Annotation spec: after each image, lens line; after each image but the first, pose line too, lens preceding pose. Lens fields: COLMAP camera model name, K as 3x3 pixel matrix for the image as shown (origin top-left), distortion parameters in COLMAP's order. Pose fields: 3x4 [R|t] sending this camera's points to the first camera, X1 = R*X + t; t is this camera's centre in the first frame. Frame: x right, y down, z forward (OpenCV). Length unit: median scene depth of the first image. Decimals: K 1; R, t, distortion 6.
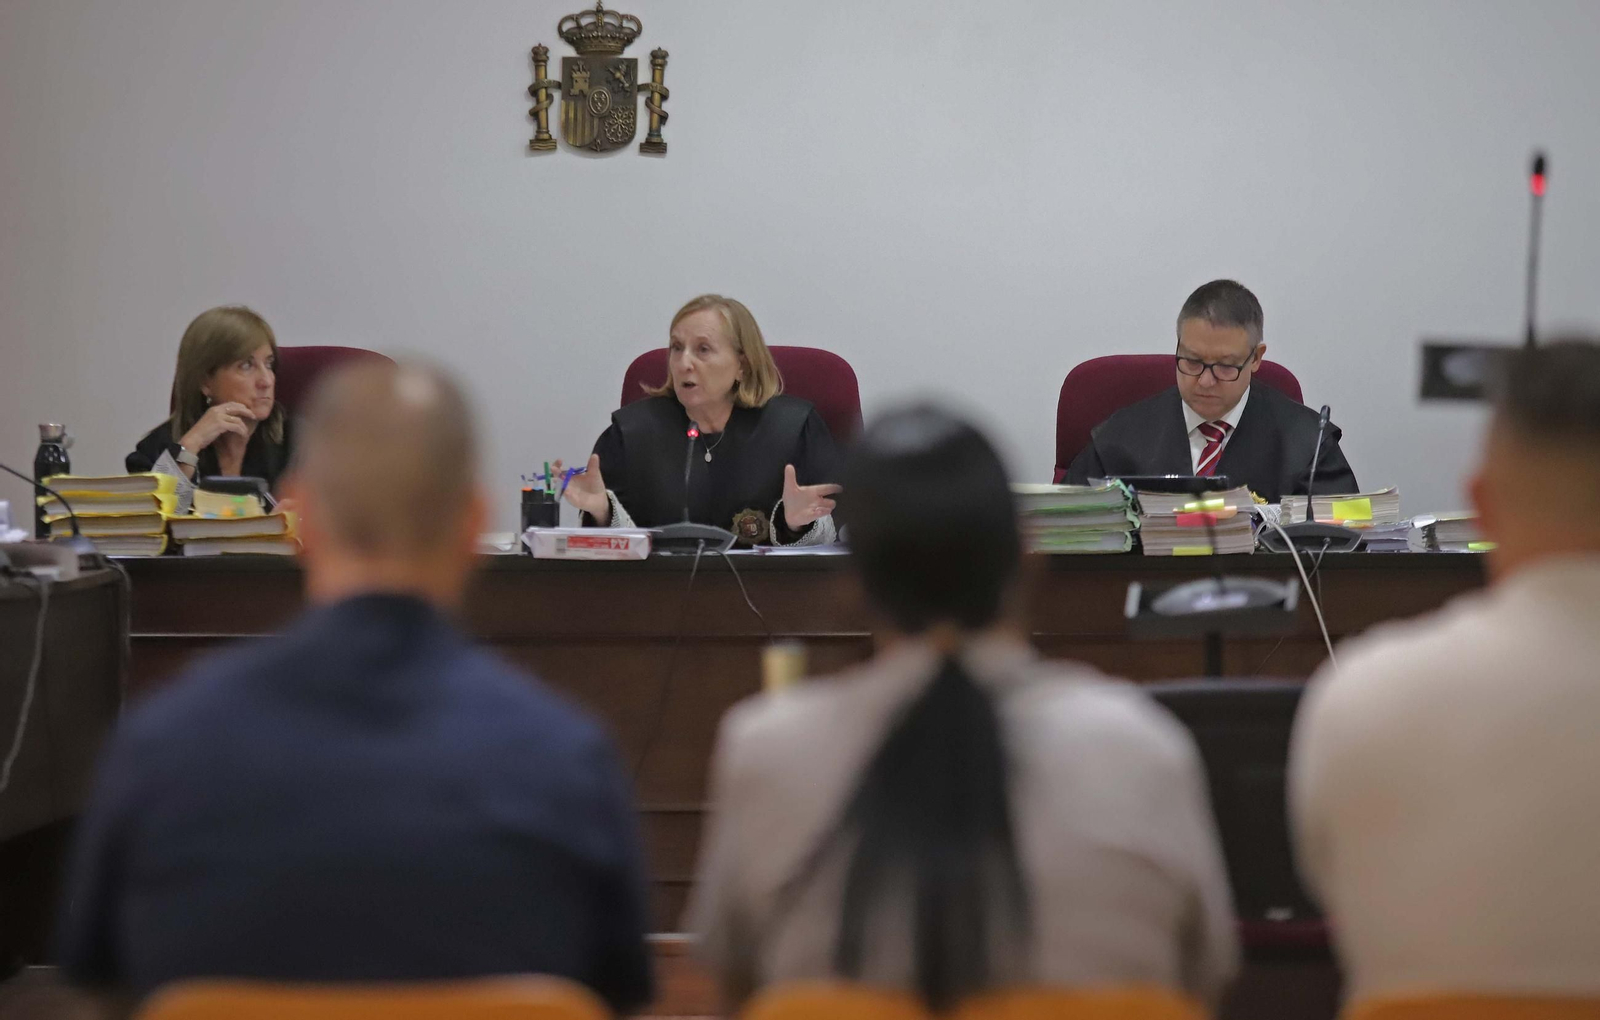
lens RADIAL K [[8949.6, 0, 799.6], [0, 8949.6, 510.7], [0, 0, 1]] dist [1.316165, 0.000000]
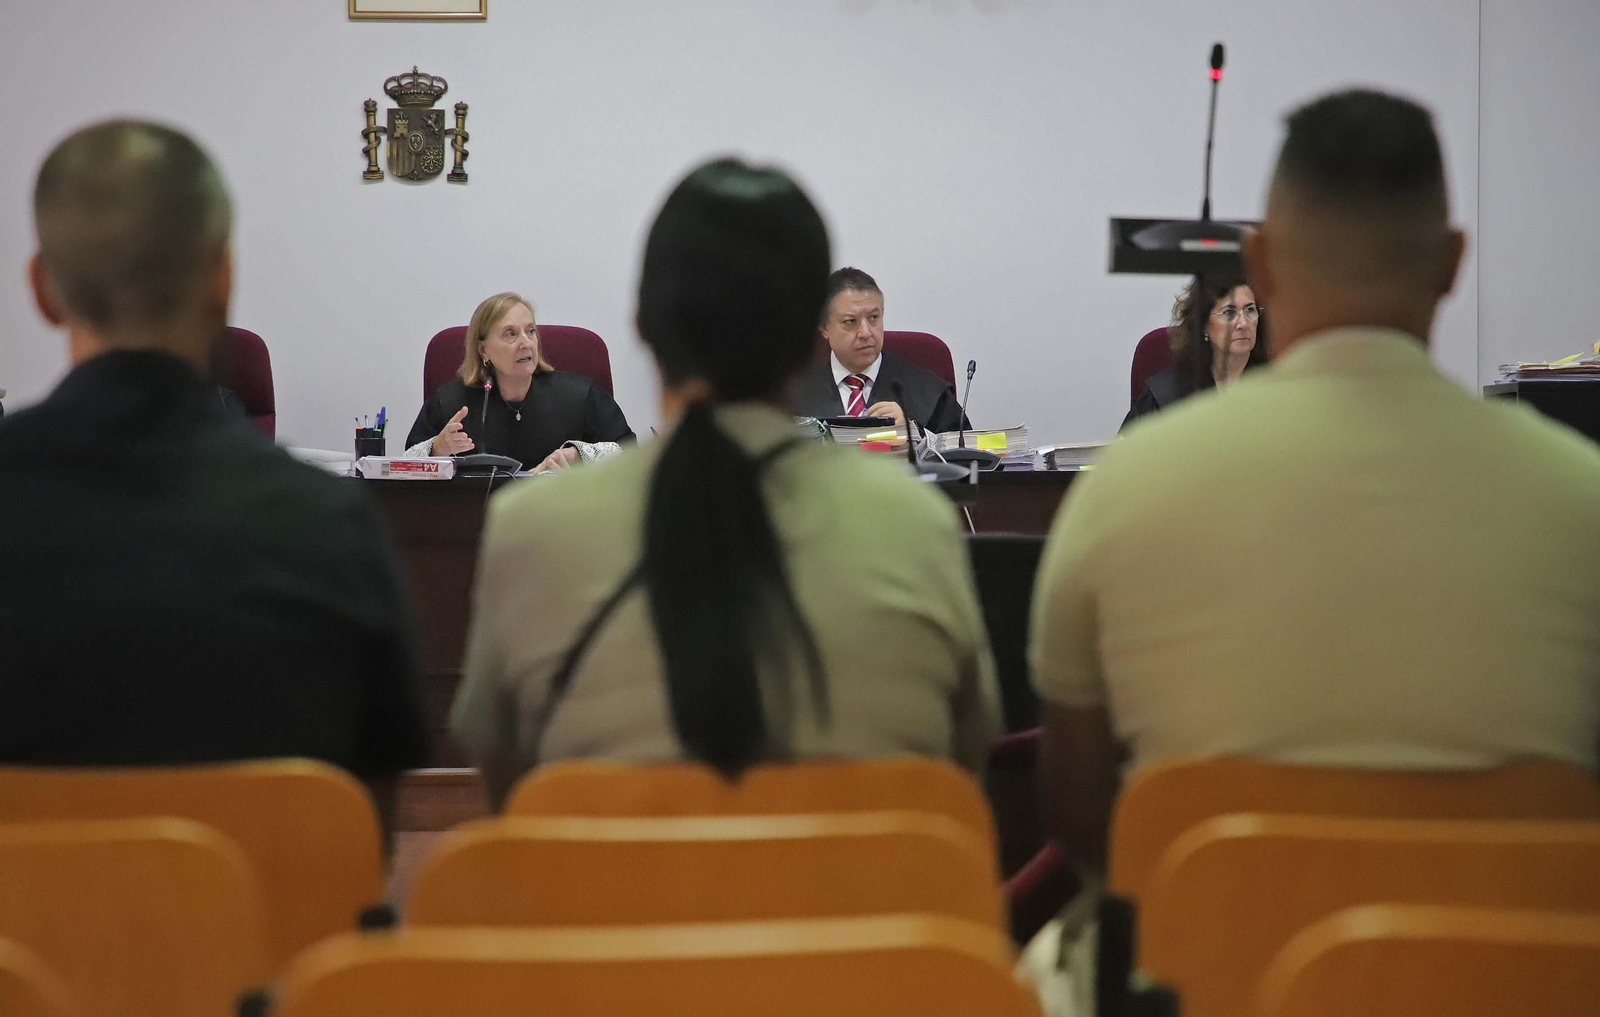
lens RADIAL K [[5243.4, 0, 796.6], [0, 5243.4, 511.9], [0, 0, 1]] dist [0.450762, 0.000000]
pose [[0.999059, -0.006931, 0.042808, 0.000059], [0.007363, 0.999923, -0.009951, 0.016876], [-0.042736, 0.010257, 0.999034, 0.225492]]
